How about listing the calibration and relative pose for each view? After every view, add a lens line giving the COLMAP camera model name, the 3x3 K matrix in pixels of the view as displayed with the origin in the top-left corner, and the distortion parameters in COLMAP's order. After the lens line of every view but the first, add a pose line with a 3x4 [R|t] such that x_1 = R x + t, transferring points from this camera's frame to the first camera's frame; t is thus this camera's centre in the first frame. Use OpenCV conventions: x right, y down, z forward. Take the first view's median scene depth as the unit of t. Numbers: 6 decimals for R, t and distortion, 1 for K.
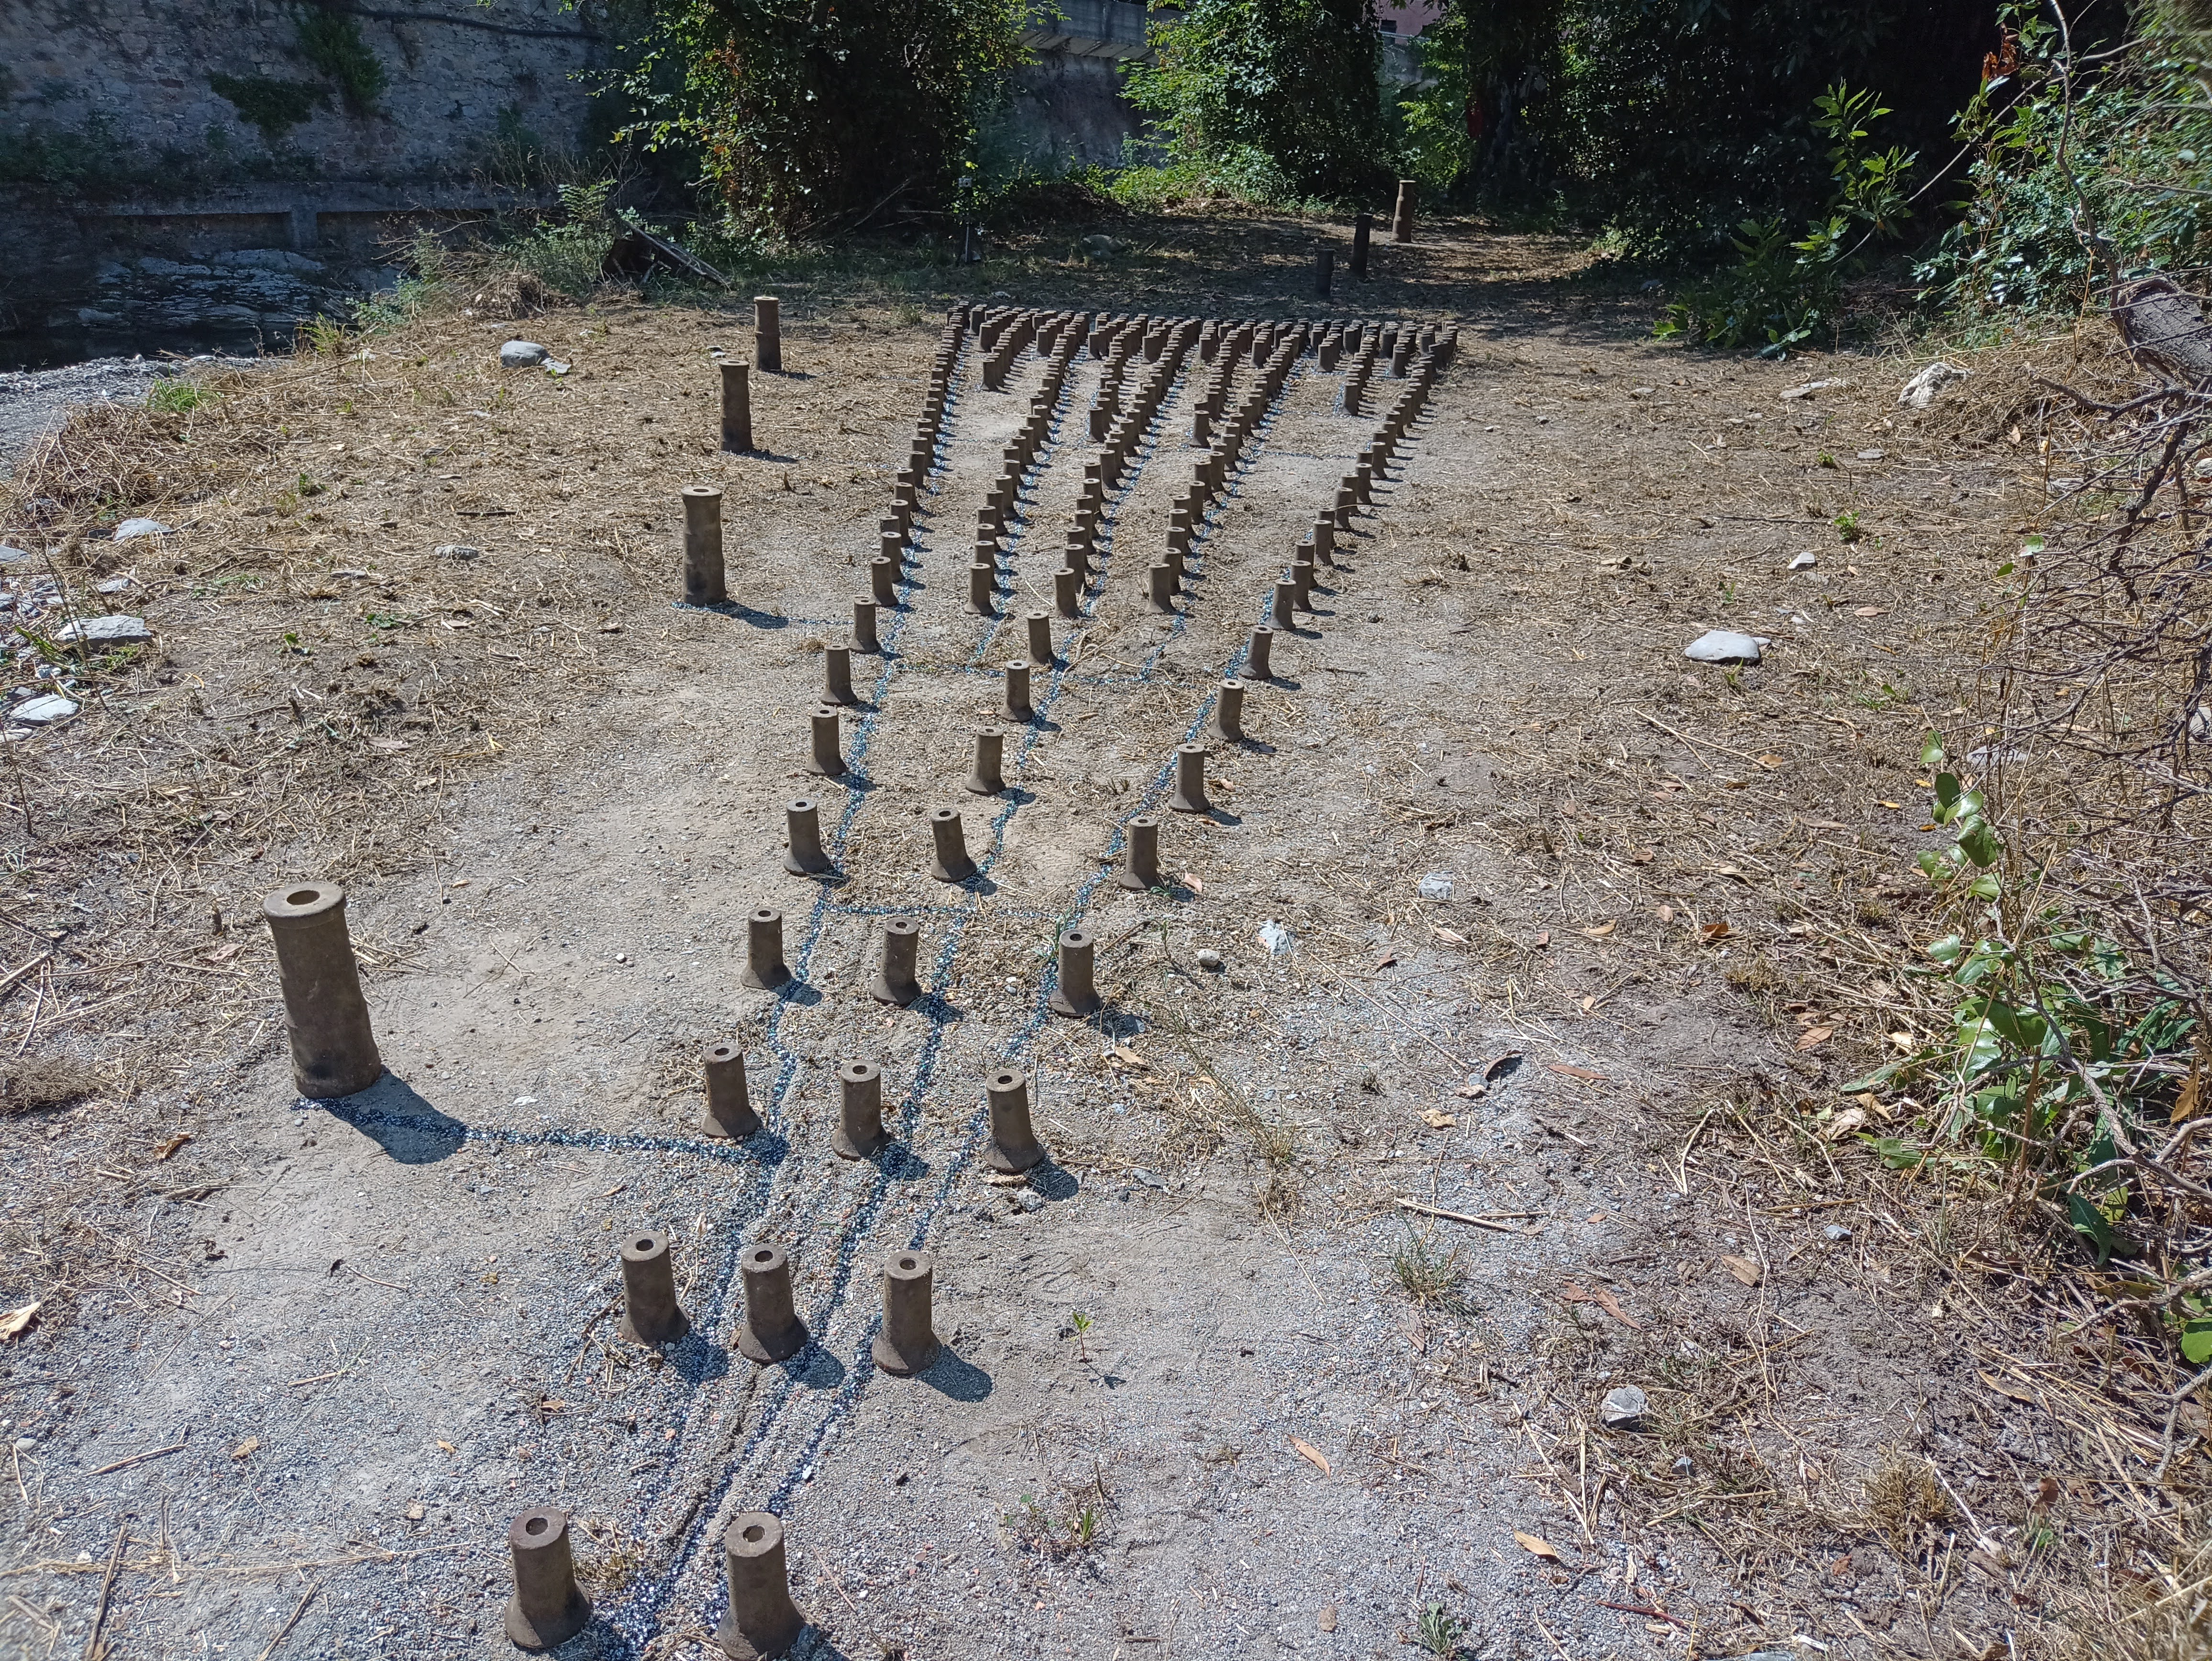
lens RADIAL K [[1655.0, 0, 1108.2], [0, 1655.0, 791.0], [0, 0, 1]] dist [0.117965, -0.199302]
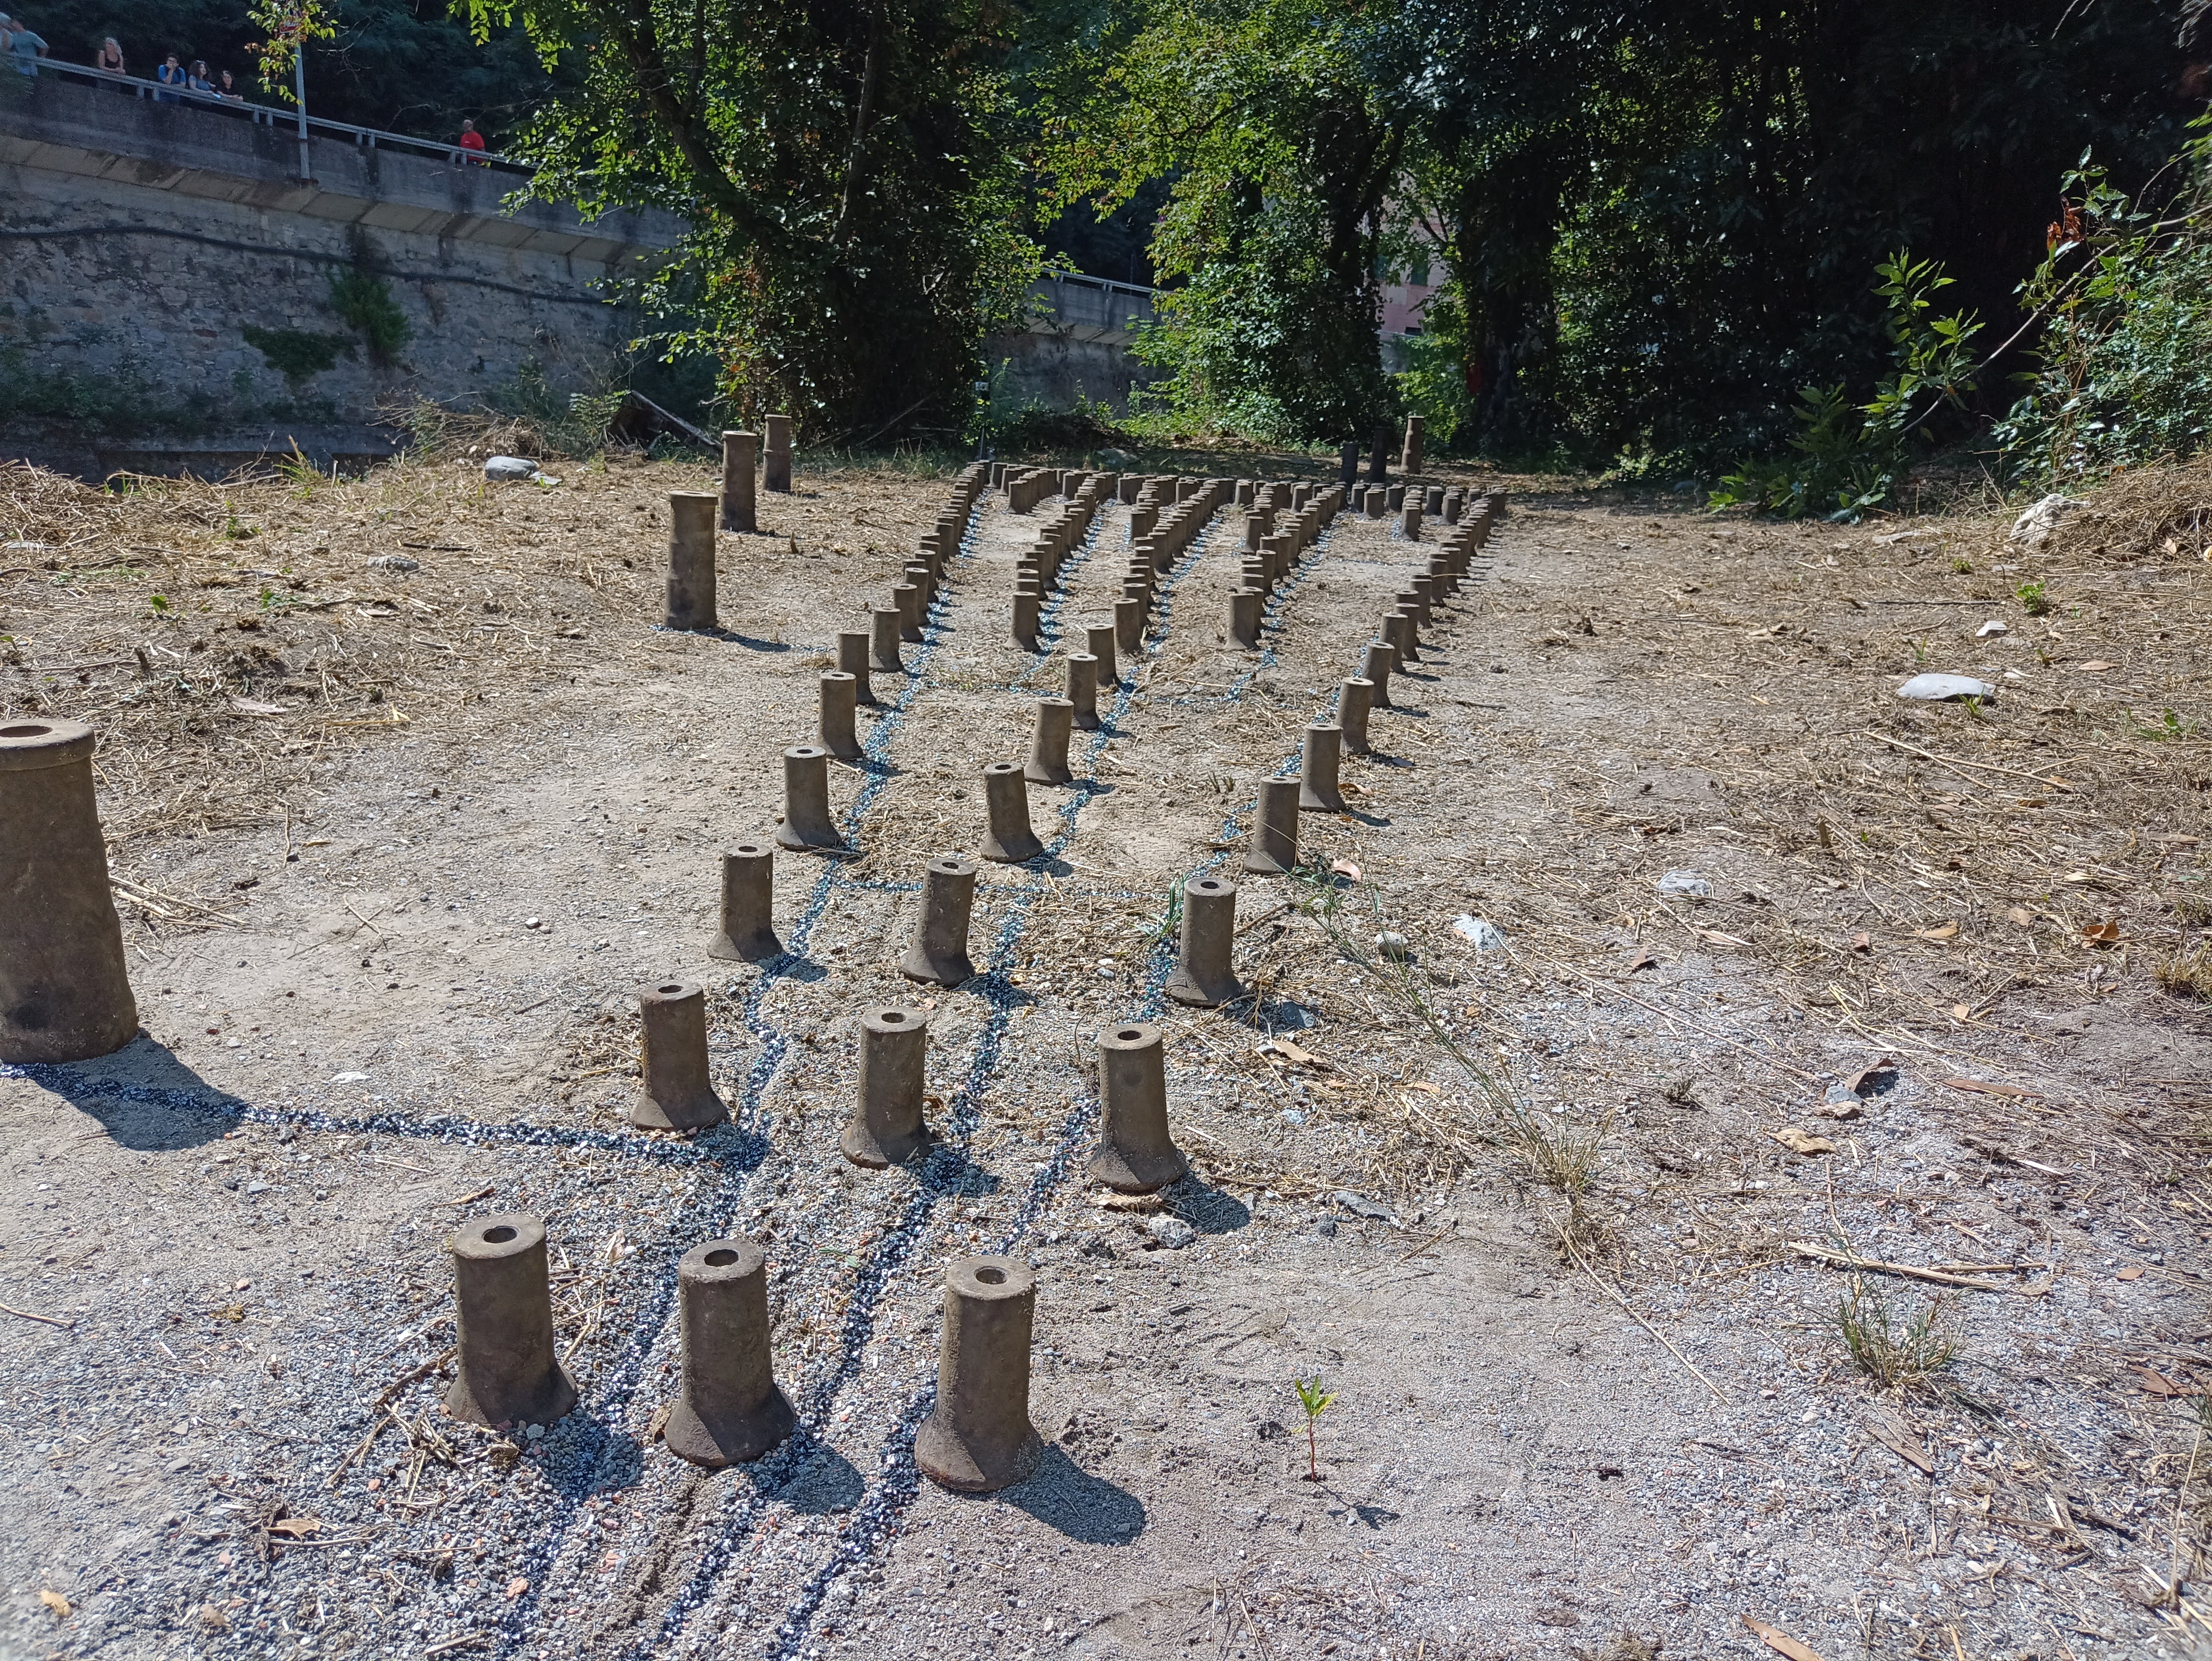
lens RADIAL K [[1648.0, 0, 1111.3], [0, 1648.0, 816.0], [0, 0, 1]] dist [0.109557, -0.182177]
pose [[0.999767, 0.019688, 0.008824, -0.064214], [-0.018198, 0.989220, -0.145303, 0.154893], [-0.011590, 0.145108, 0.989348, 0.326532]]
